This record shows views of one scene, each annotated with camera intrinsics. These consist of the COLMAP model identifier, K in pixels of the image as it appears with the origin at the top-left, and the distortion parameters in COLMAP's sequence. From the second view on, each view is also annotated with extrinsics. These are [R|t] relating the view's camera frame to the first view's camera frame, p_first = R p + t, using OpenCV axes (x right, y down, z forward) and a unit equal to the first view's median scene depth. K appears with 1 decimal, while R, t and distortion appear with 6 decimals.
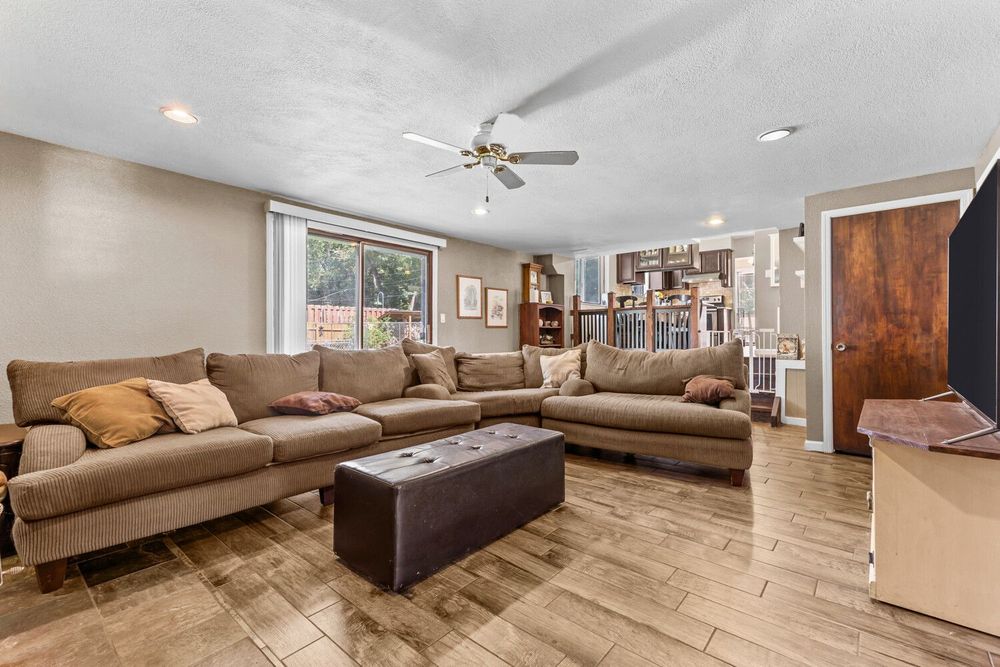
lens RADIAL K [[427.5, 0, 500.0], [0, 427.5, 333.5], [0, 0, 1]] dist [0.000823, 0.000076]
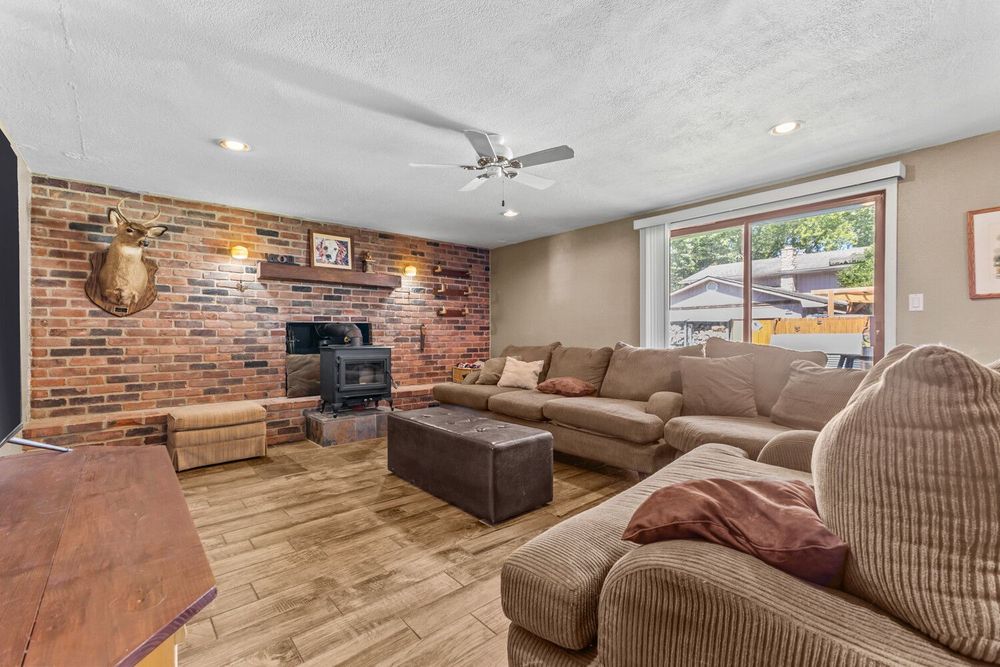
lens RADIAL K [[427.5, 0, 500.0], [0, 427.5, 333.5], [0, 0, 1]] dist [0.000823, 0.000076]
pose [[-0.126377, 0.000466, -0.991982, 1.182636], [0.006660, 0.999978, -0.000379, 0.004600], [0.991960, -0.006655, -0.126378, 1.310699]]
